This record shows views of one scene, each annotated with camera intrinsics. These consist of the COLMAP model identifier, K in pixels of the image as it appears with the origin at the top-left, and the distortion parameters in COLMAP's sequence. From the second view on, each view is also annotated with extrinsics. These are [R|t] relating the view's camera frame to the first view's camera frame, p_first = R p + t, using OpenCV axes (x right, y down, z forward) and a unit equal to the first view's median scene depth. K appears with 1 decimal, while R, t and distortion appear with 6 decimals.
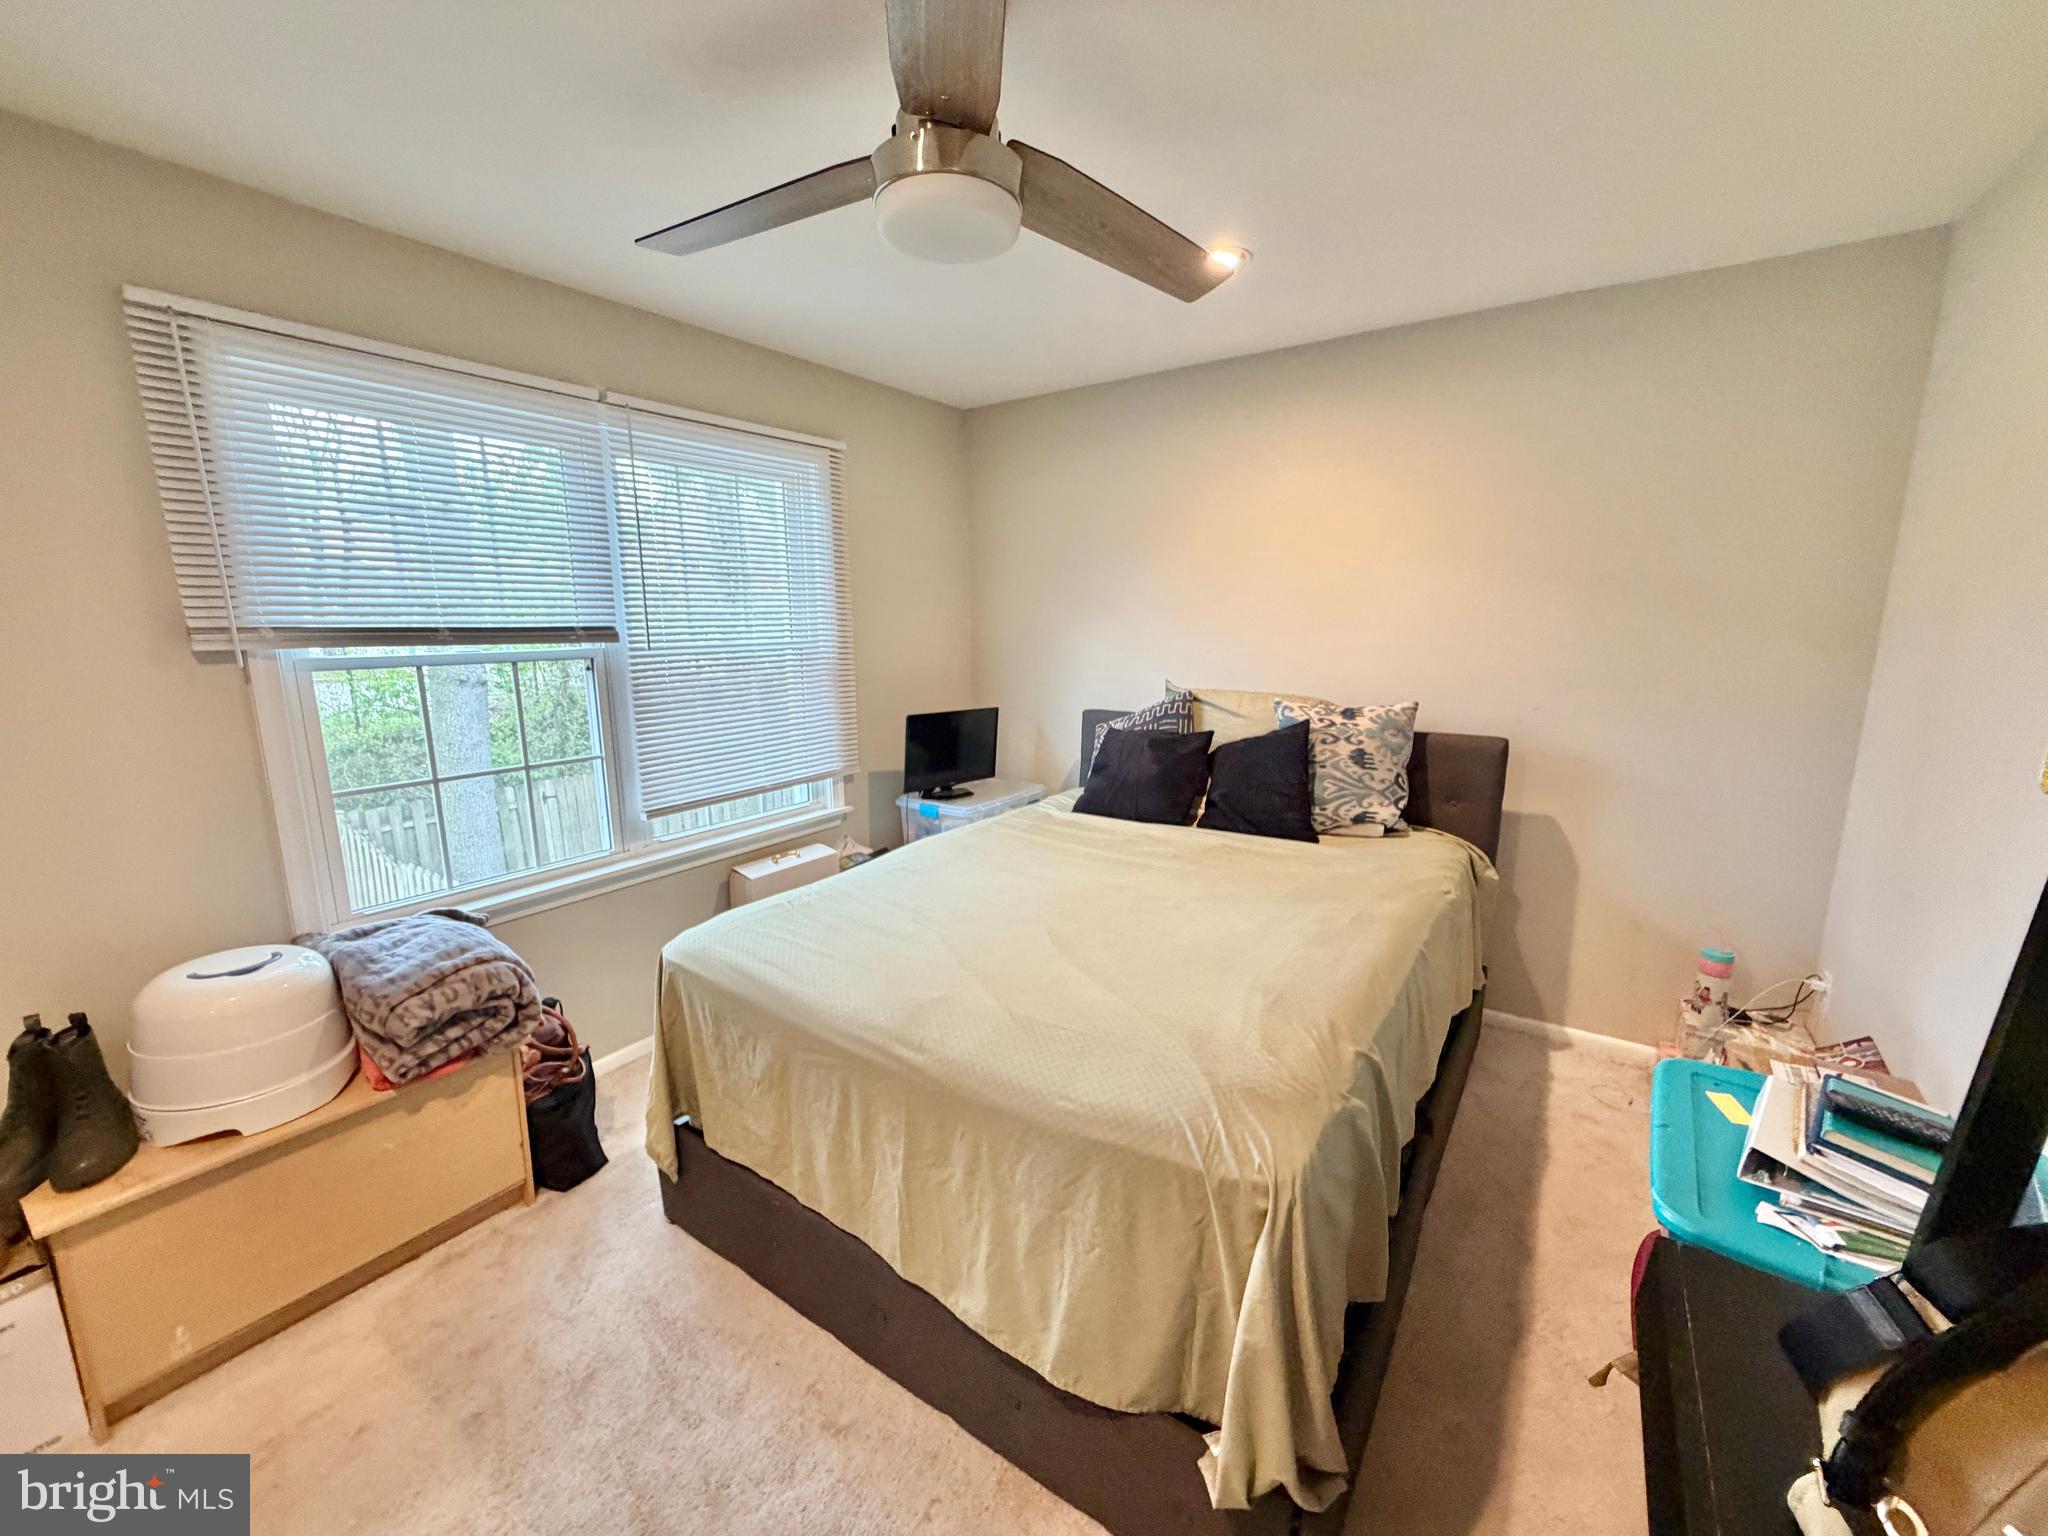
lens RADIAL K [[814.7, 0, 1015.5], [0, 814.7, 767.8], [0, 0, 1]] dist [-0.000580, -0.000393]
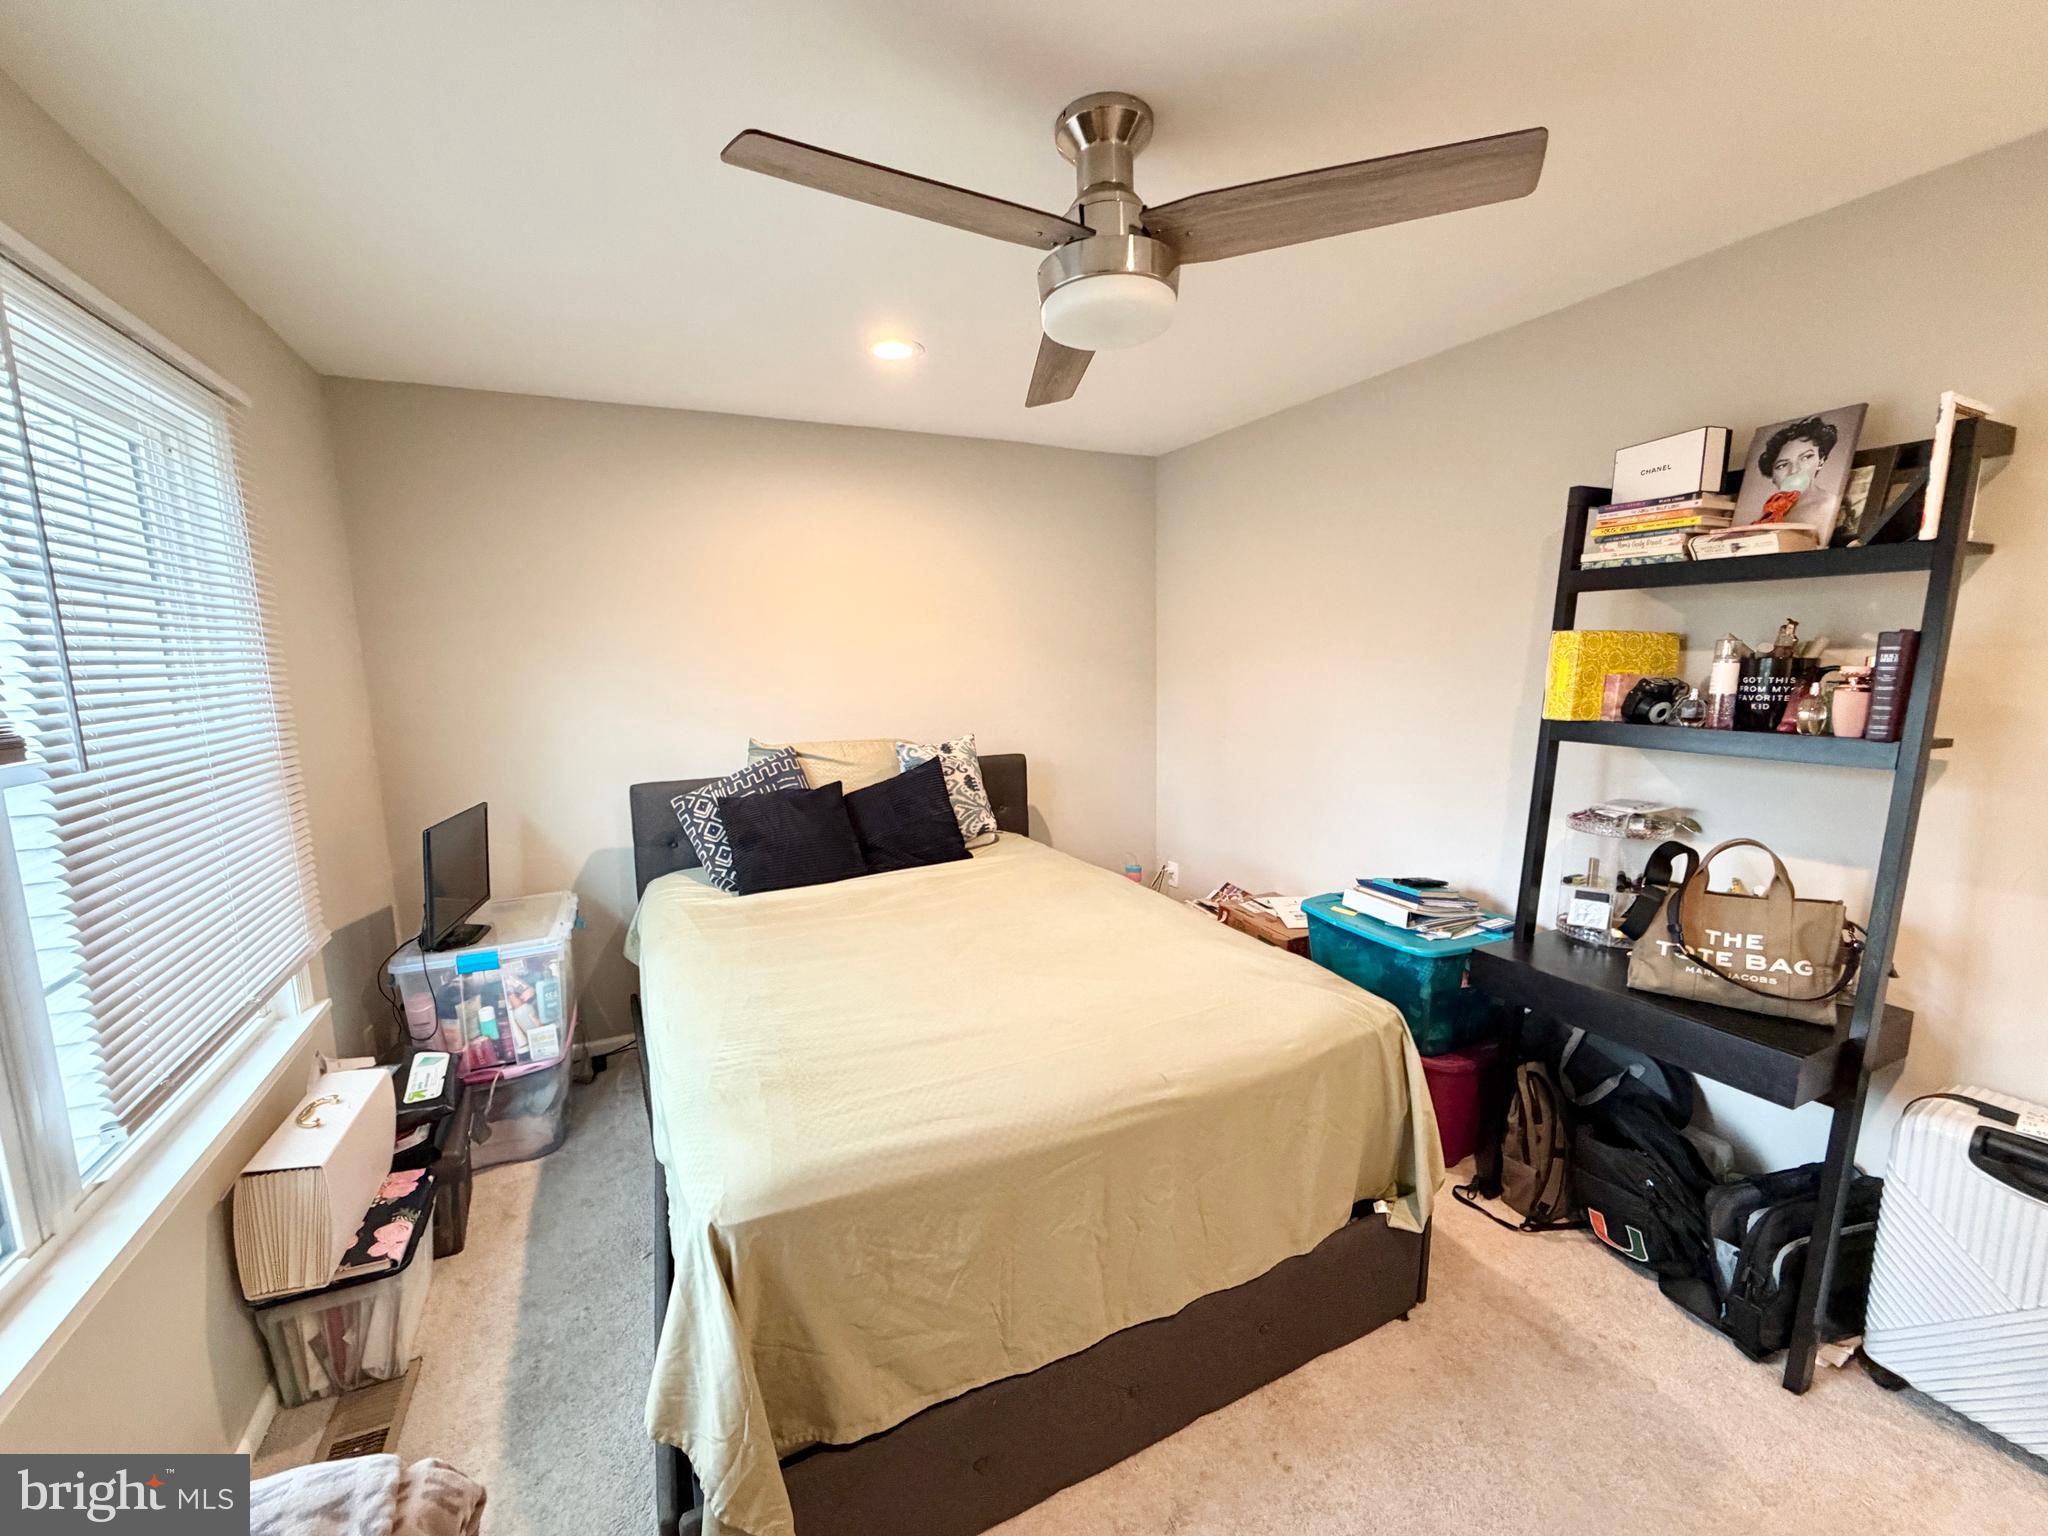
lens RADIAL K [[814.7, 0, 1015.5], [0, 814.7, 767.8], [0, 0, 1]] dist [-0.000580, -0.000393]
pose [[0.496458, -0.127236, 0.858685, -0.584140], [0.178221, 0.983067, 0.042626, -0.073374], [-0.849569, 0.131874, 0.510727, 0.318229]]
